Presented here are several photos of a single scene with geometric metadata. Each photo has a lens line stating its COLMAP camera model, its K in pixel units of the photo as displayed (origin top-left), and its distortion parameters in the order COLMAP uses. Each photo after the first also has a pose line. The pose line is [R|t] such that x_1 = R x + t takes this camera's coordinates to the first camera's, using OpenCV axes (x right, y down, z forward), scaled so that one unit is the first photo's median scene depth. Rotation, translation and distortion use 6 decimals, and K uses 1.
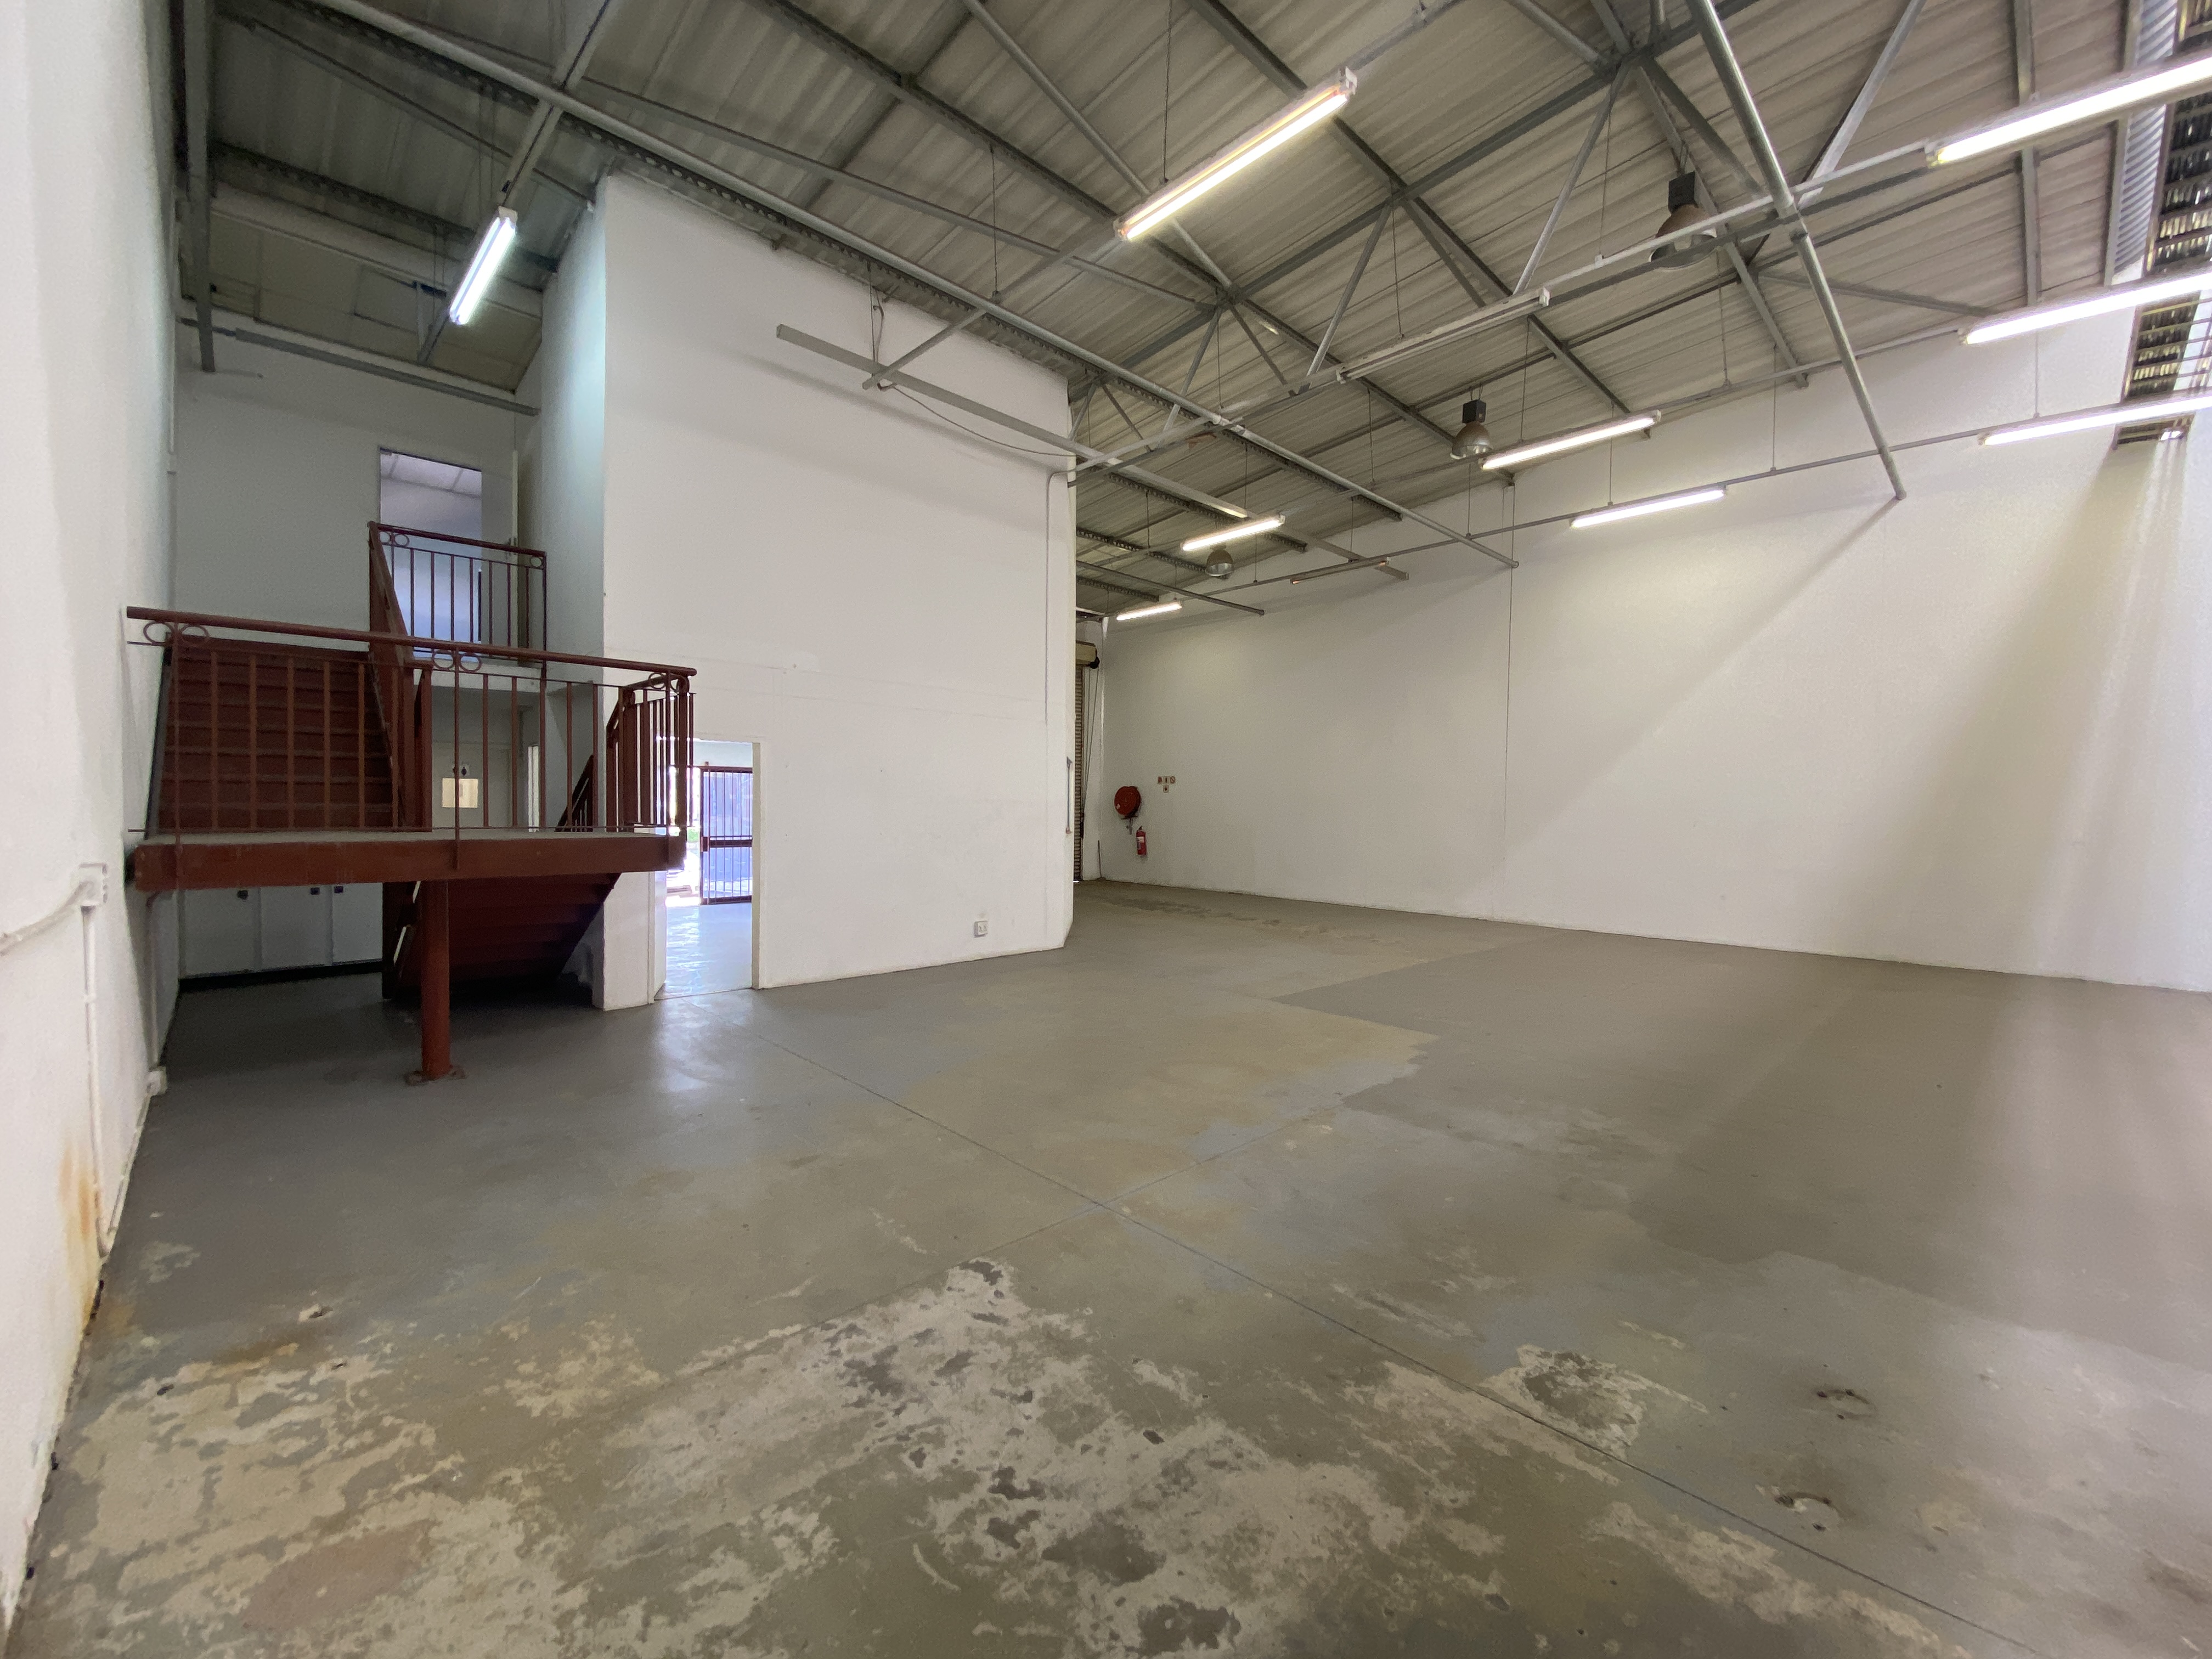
lens RADIAL K [[900.3, 0, 1097.0], [0, 900.3, 823.8], [0, 0, 1]] dist [0.024210, -0.022001]
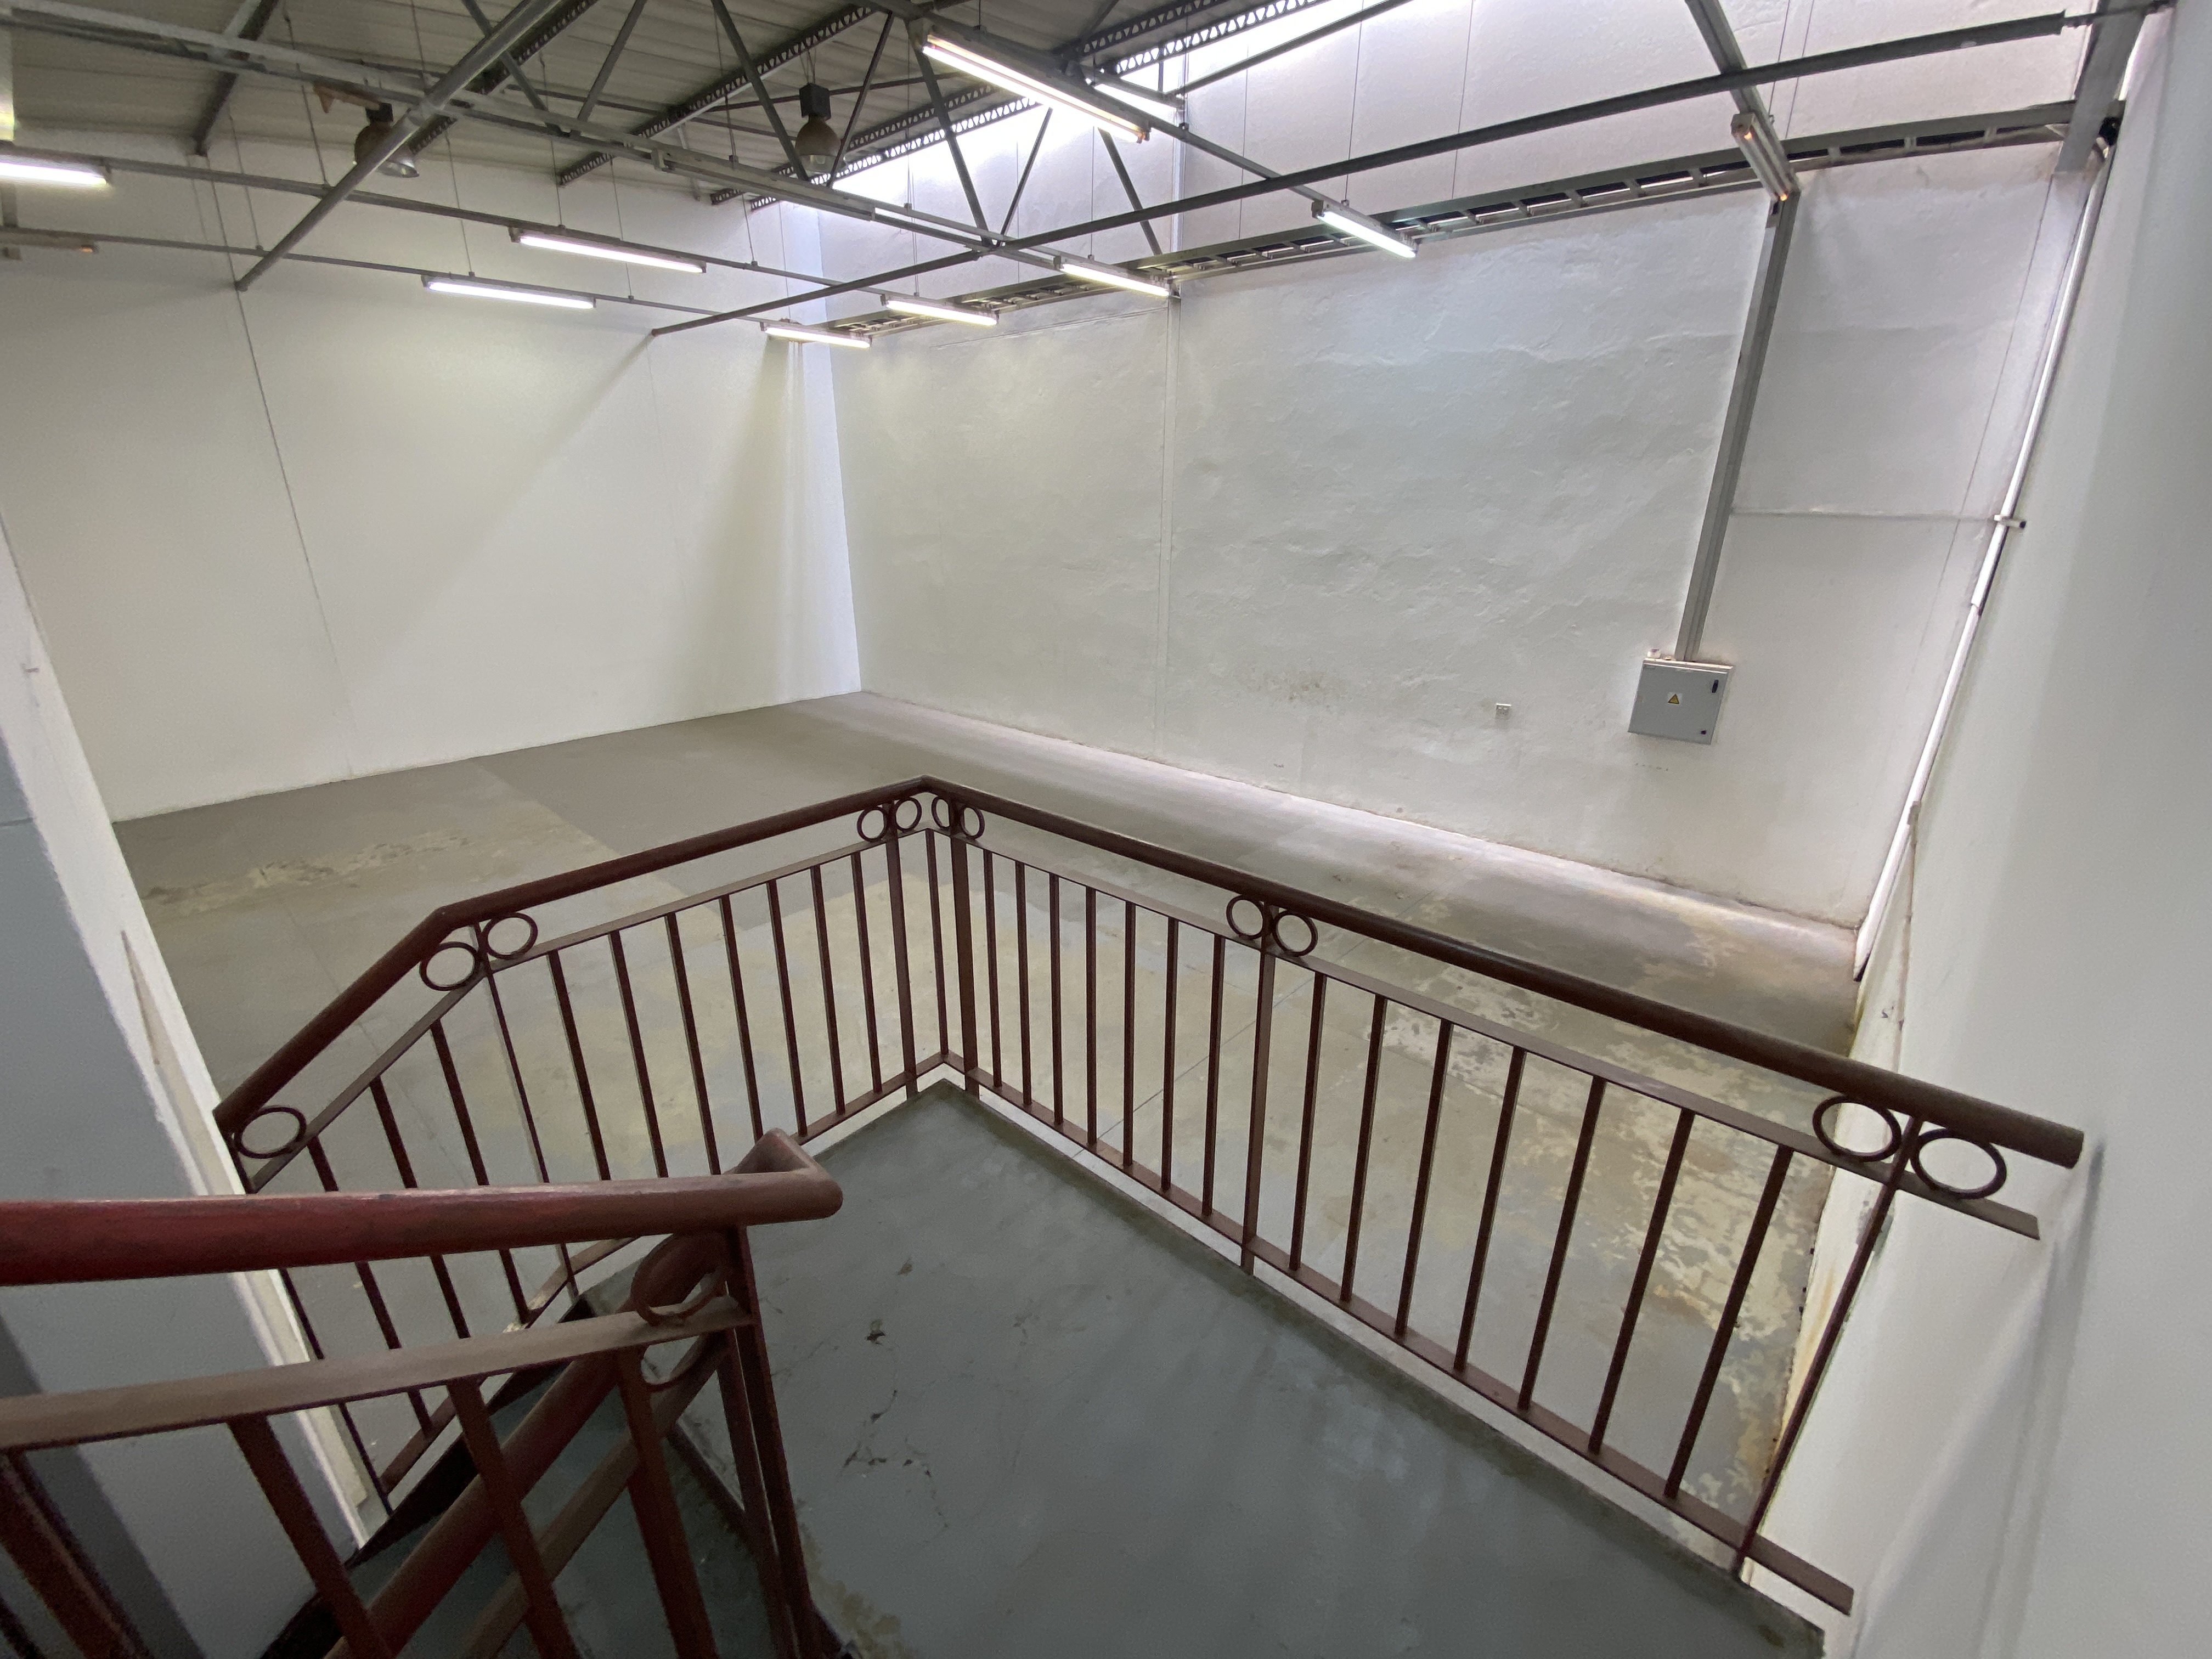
lens RADIAL K [[900.3, 0, 1097.0], [0, 900.3, 823.8], [0, 0, 1]] dist [0.024210, -0.022001]
pose [[-0.089243, -0.354566, 0.930763, -2.030217], [0.008328, 0.934193, 0.356671, -0.703554], [-0.995975, 0.039582, -0.080418, 2.116545]]
